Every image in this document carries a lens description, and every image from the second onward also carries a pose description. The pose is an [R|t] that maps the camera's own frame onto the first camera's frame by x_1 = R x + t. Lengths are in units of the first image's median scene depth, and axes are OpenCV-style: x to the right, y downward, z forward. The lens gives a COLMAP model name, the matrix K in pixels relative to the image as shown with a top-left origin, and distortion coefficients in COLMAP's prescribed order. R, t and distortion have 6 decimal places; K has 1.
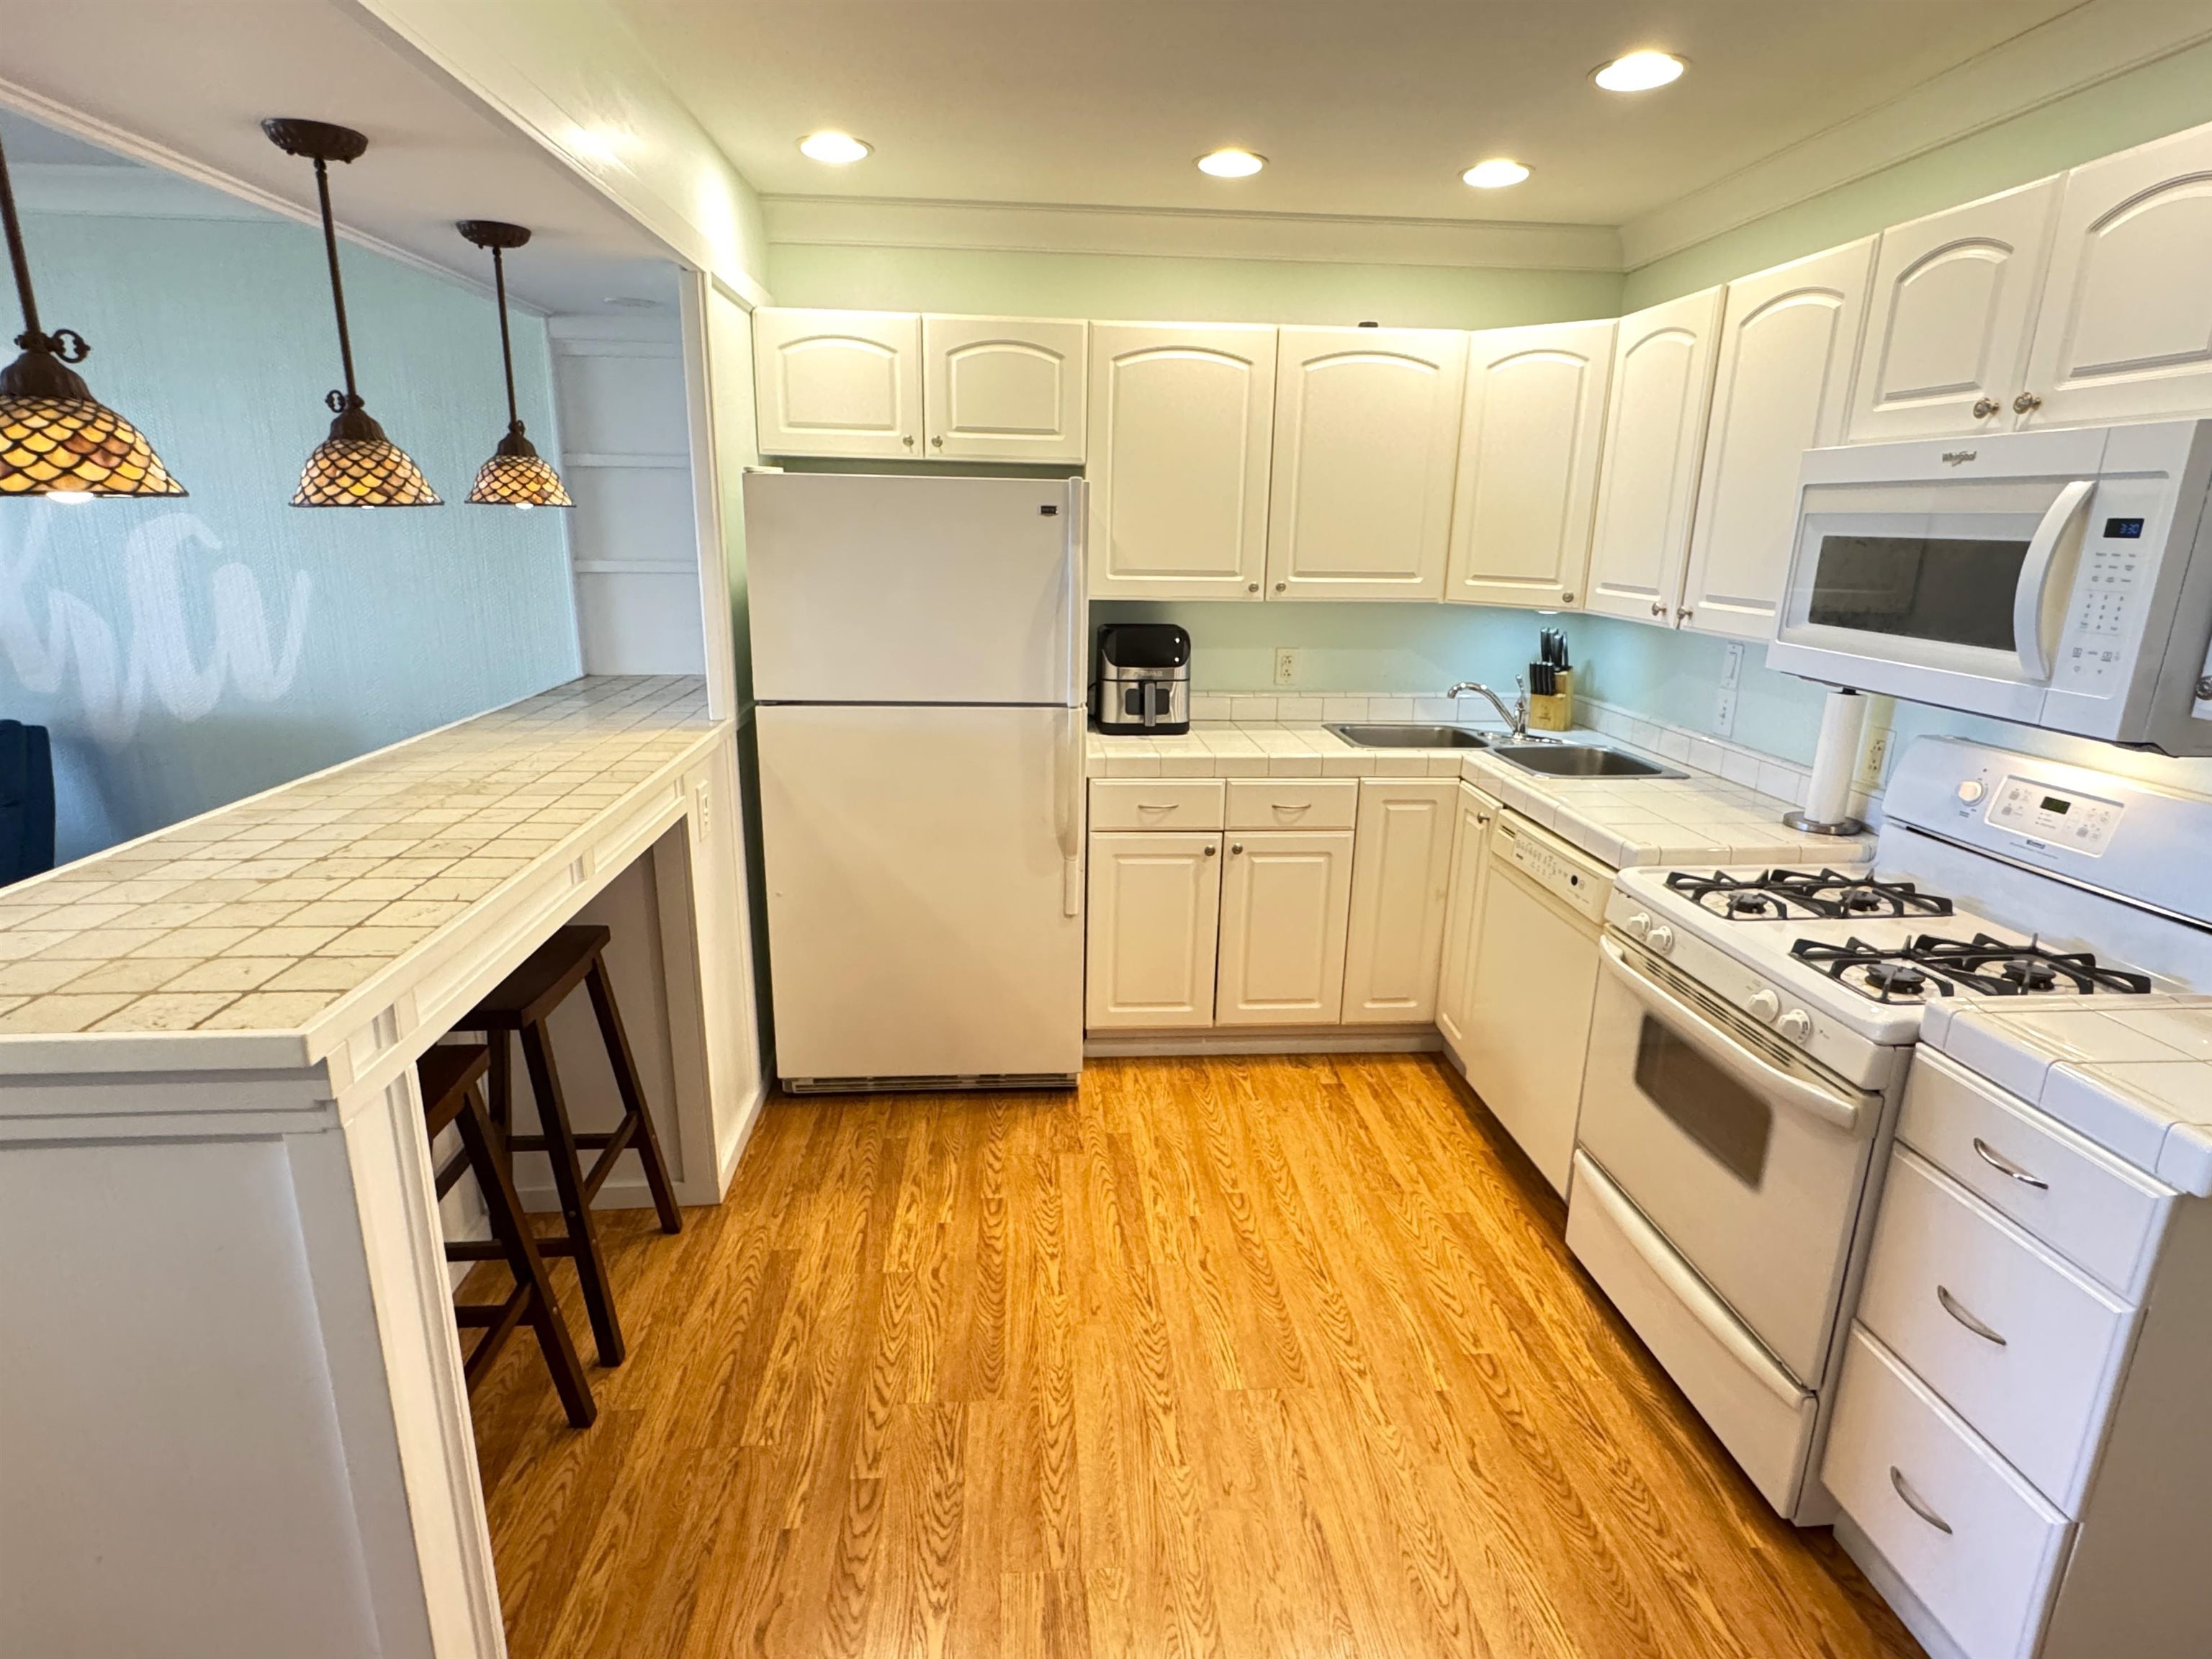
lens RADIAL K [[1145.8, 0, 1107.0], [0, 1145.8, 834.0], [0, 0, 1]] dist [-0.006793, 0.000286]
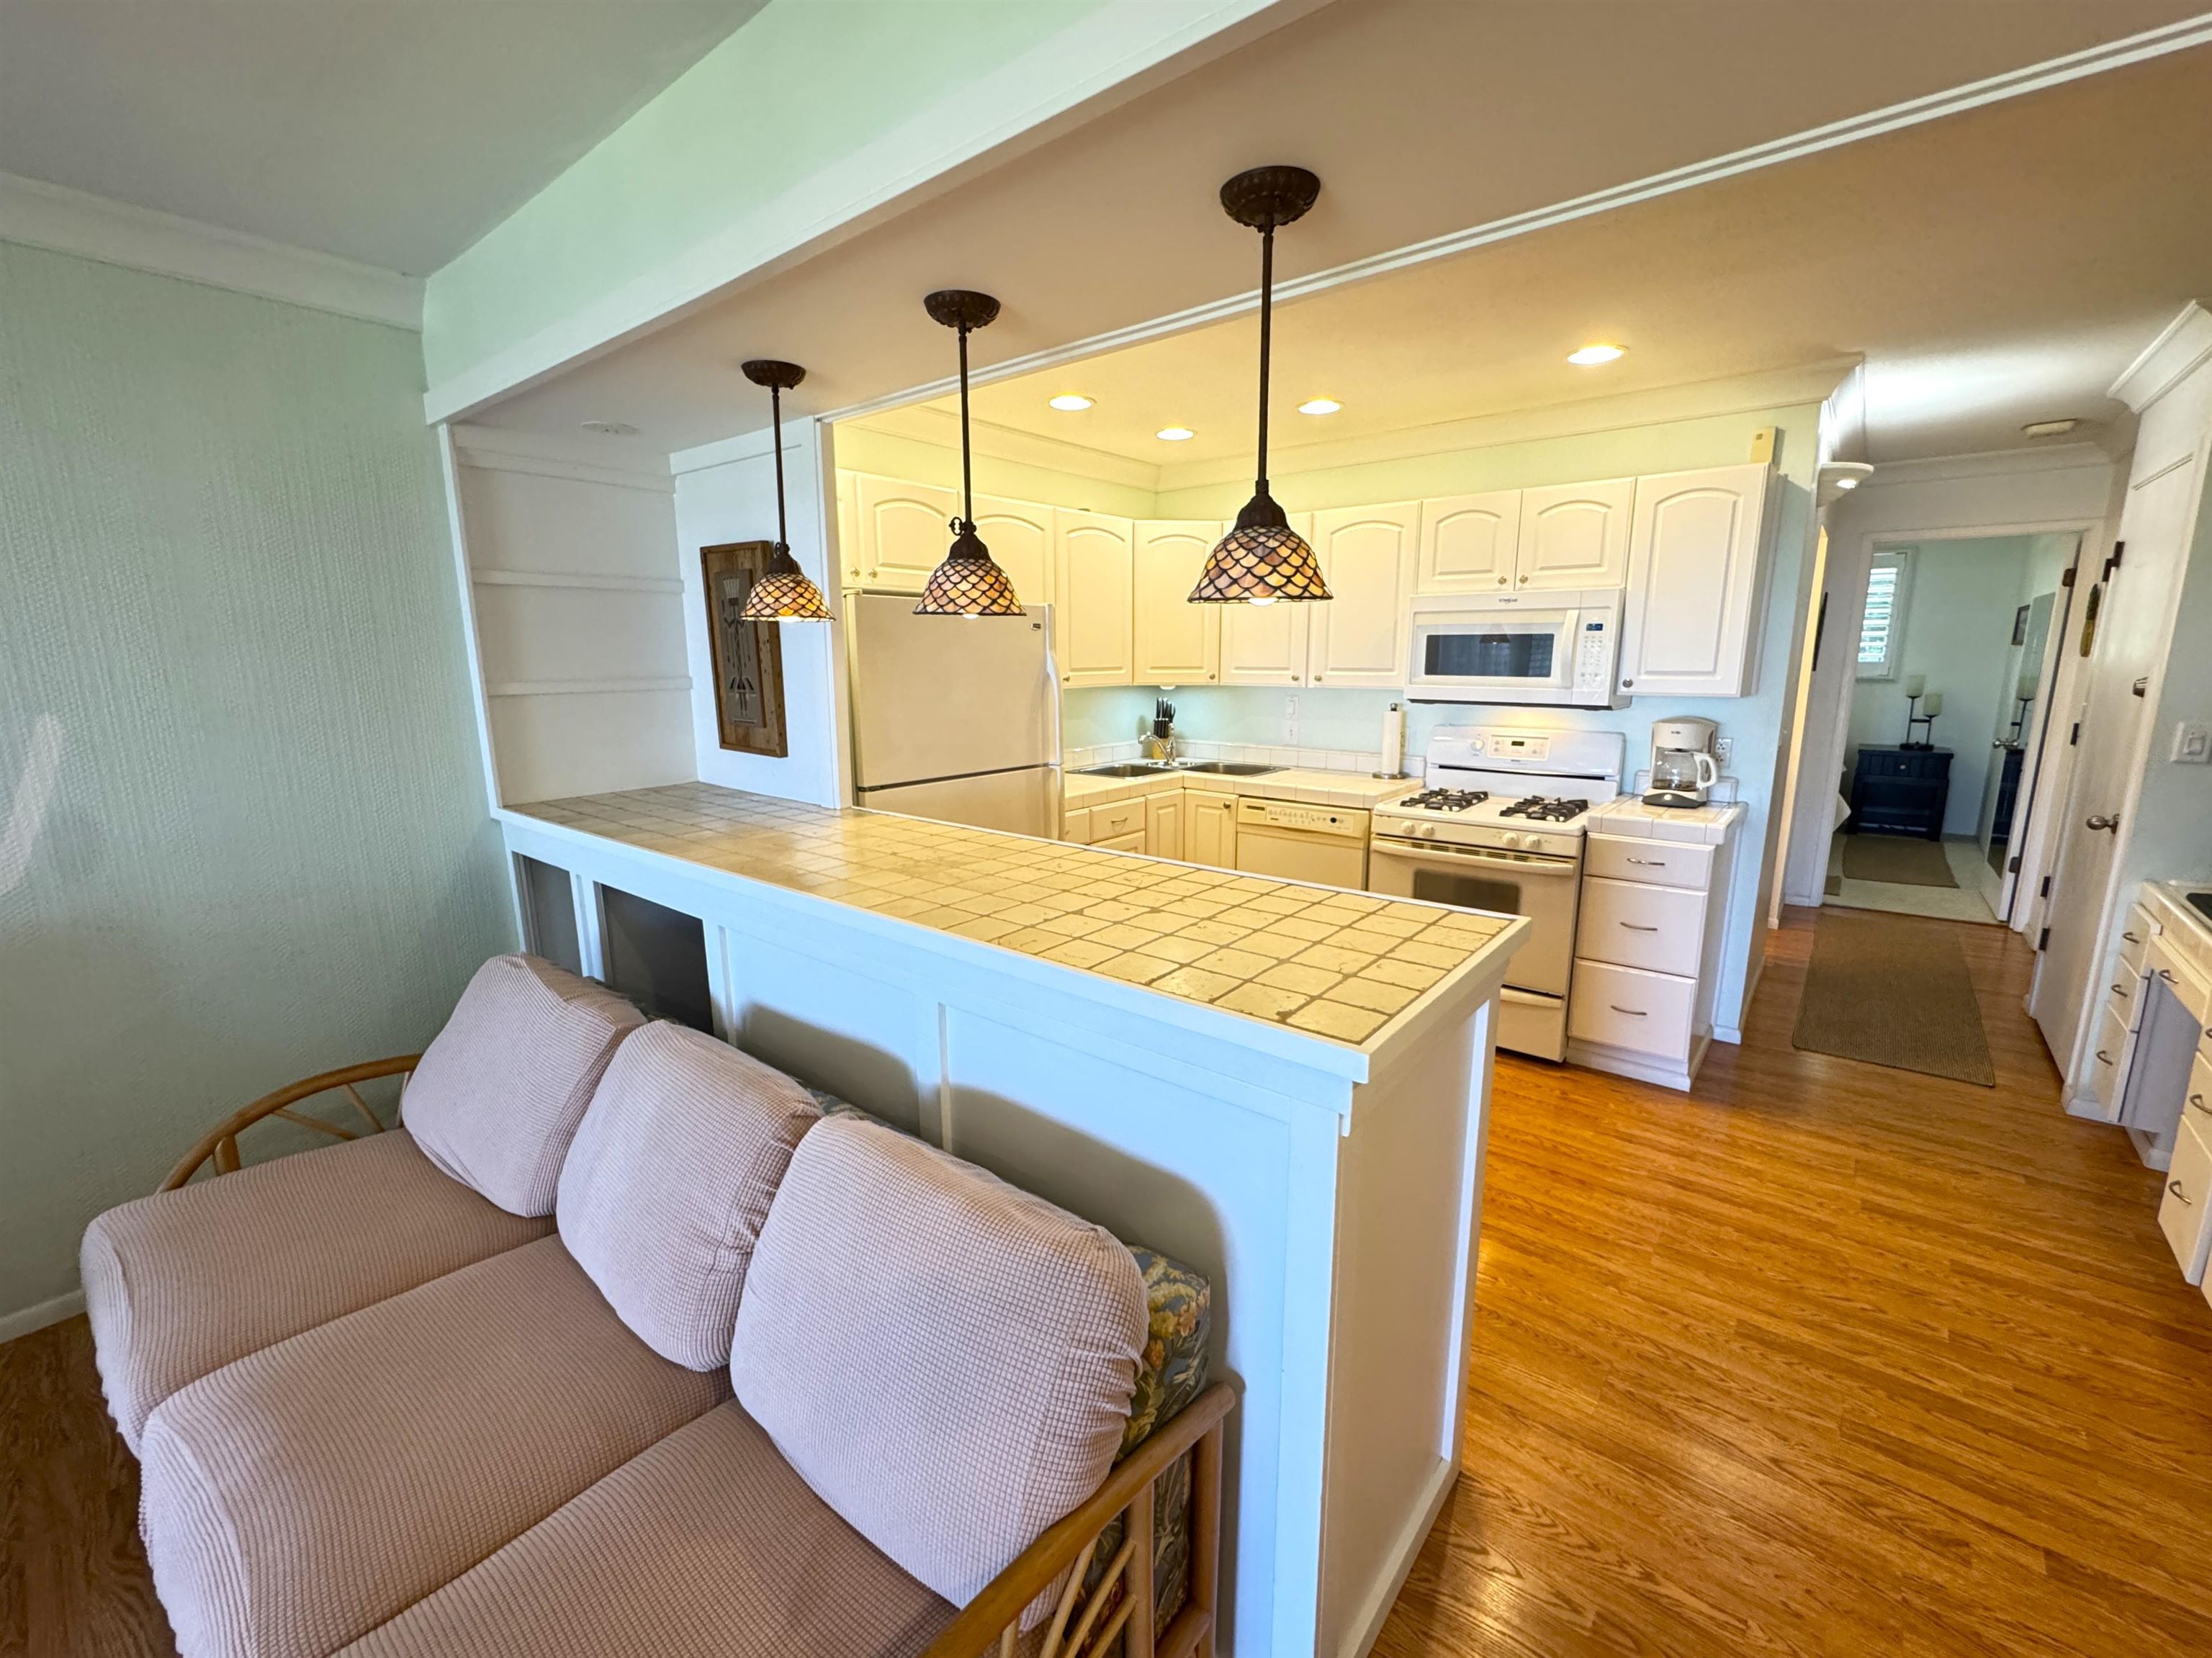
lens RADIAL K [[914.6, 0, 1106.0], [0, 914.6, 829.0], [0, 0, 1]] dist [-0.001253, -0.000007]
pose [[0.693902, -0.156967, 0.702752, -0.766826], [0.205868, 0.978461, 0.015275, -0.038016], [-0.690013, 0.134075, 0.711271, 0.169942]]
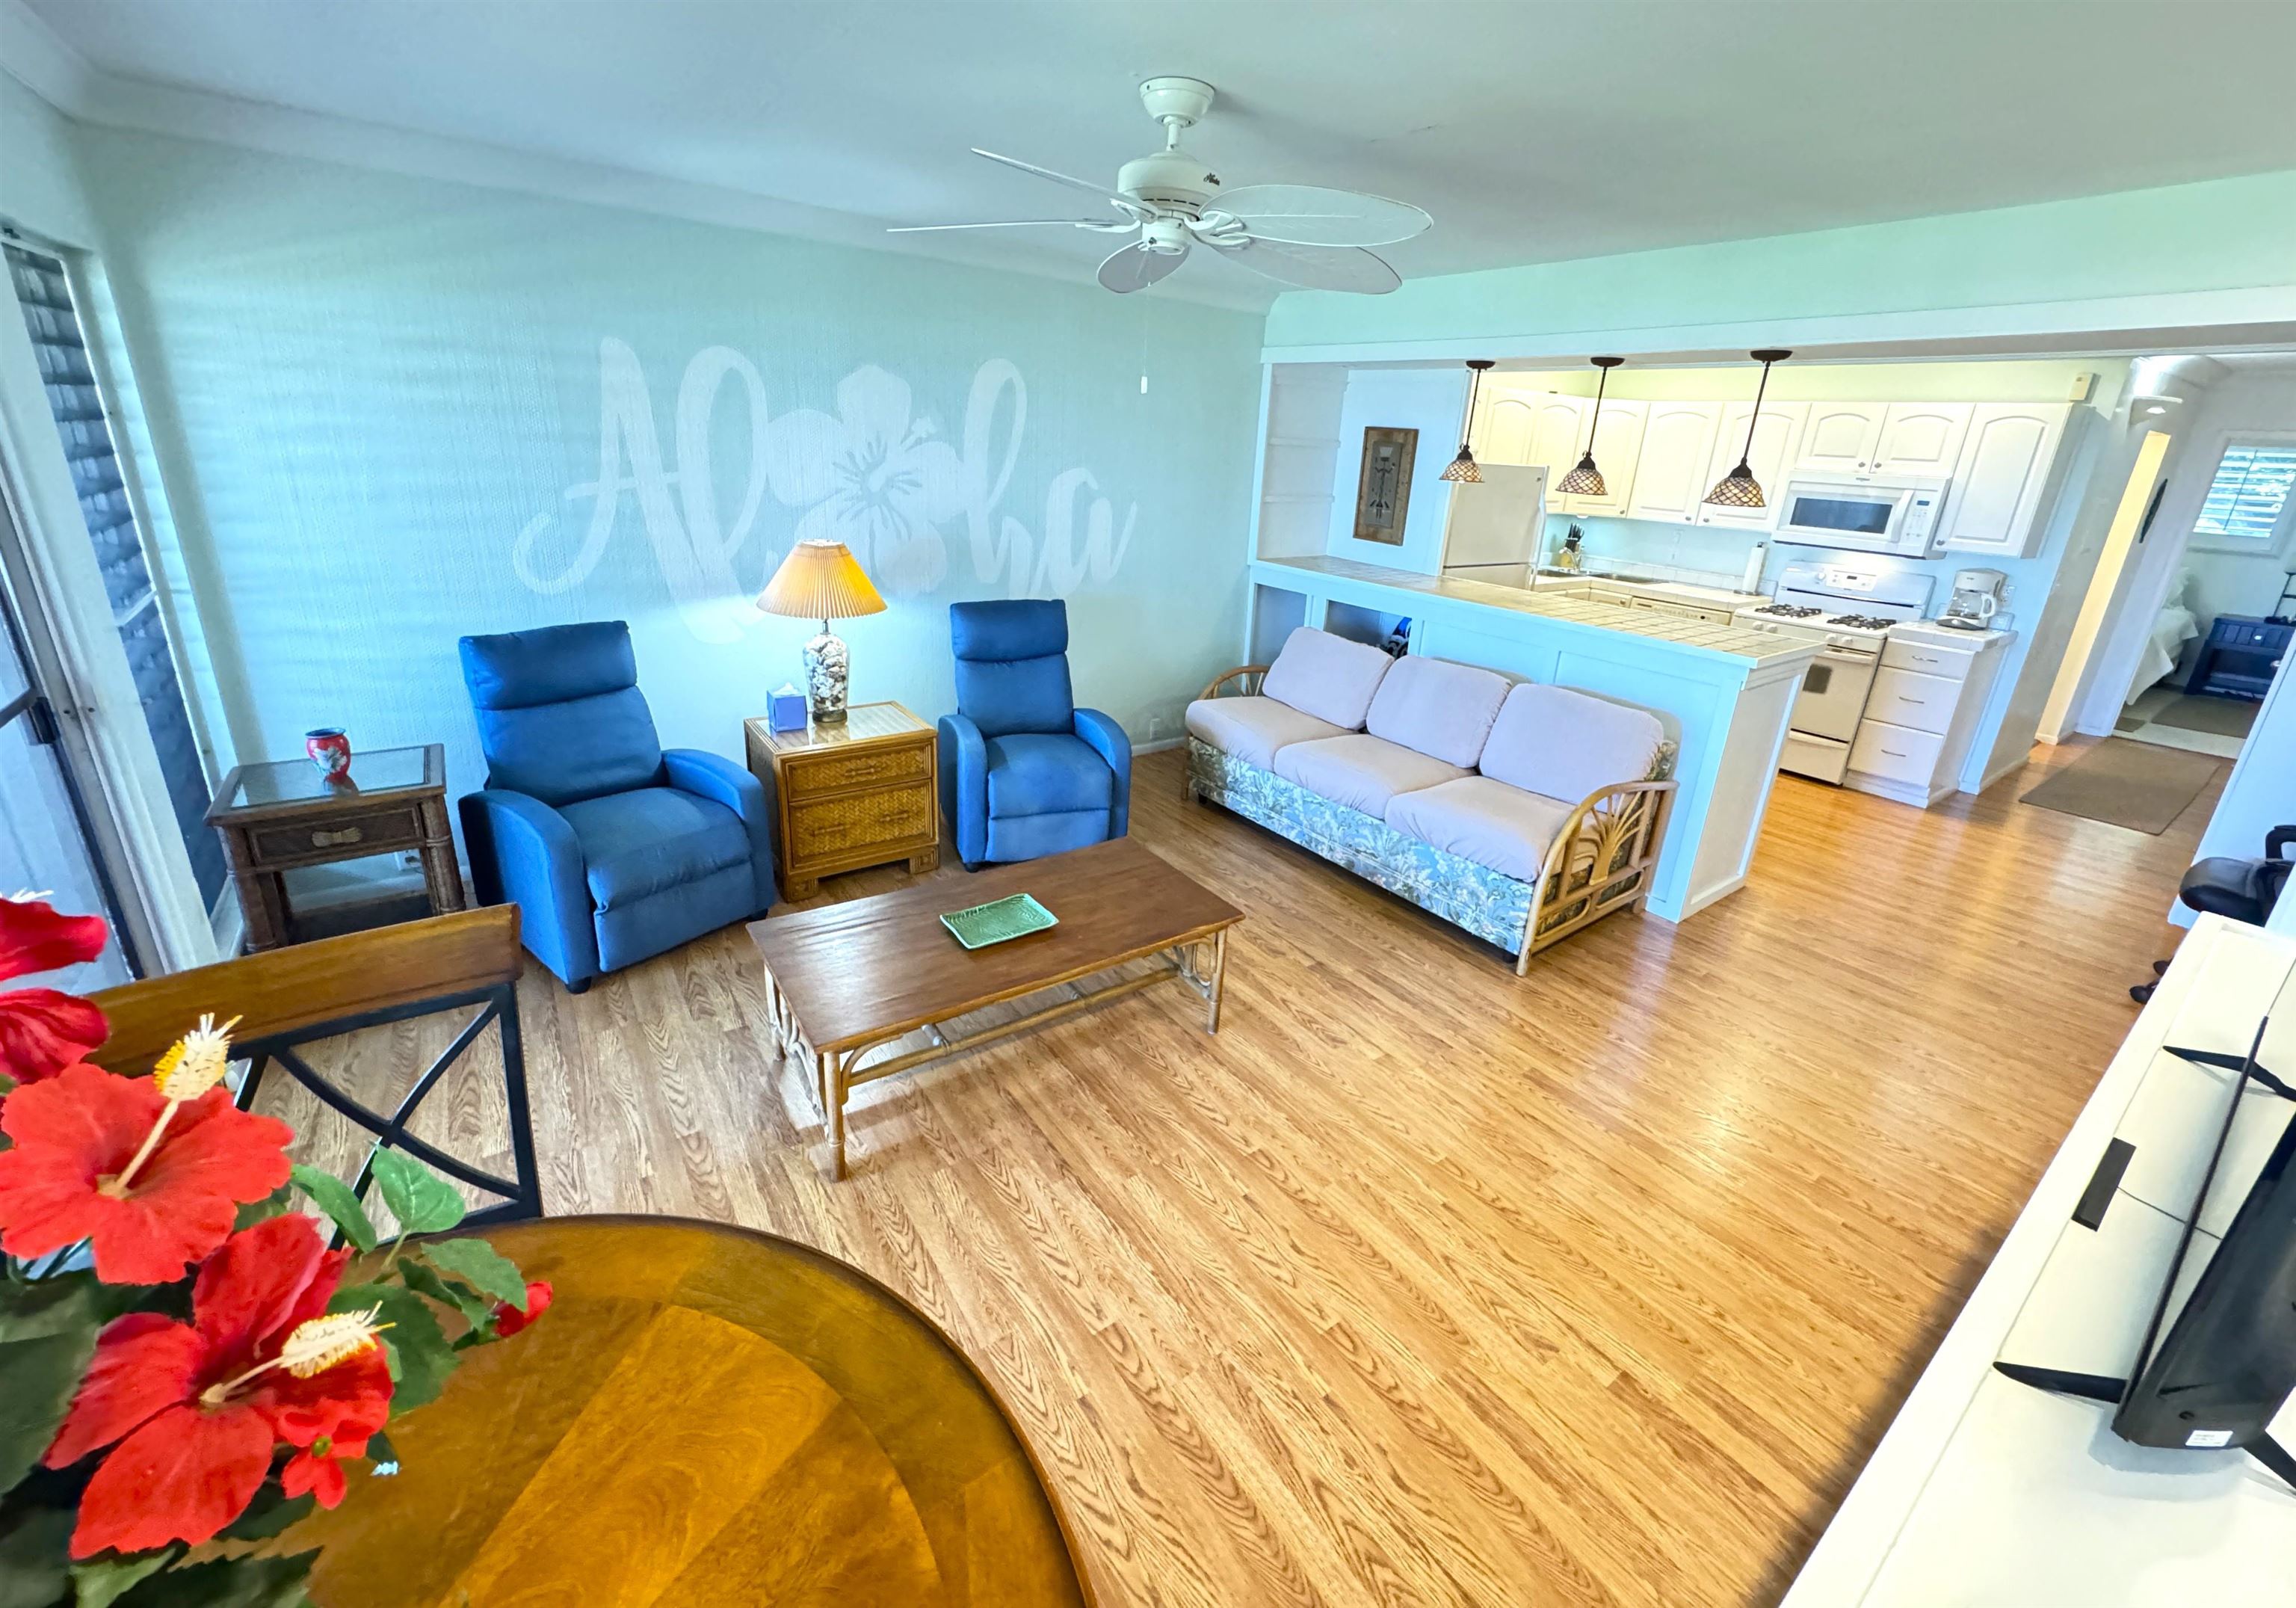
lens RADIAL K [[919.6, 0, 1146.4], [0, 919.6, 746.5], [0, 0, 1]] dist [-0.001830, -0.000439]
pose [[0.853252, -0.140070, 0.502335, -1.659170], [0.101477, 0.989437, 0.103525, -0.015761], [-0.511530, -0.037358, 0.858453, -0.215538]]
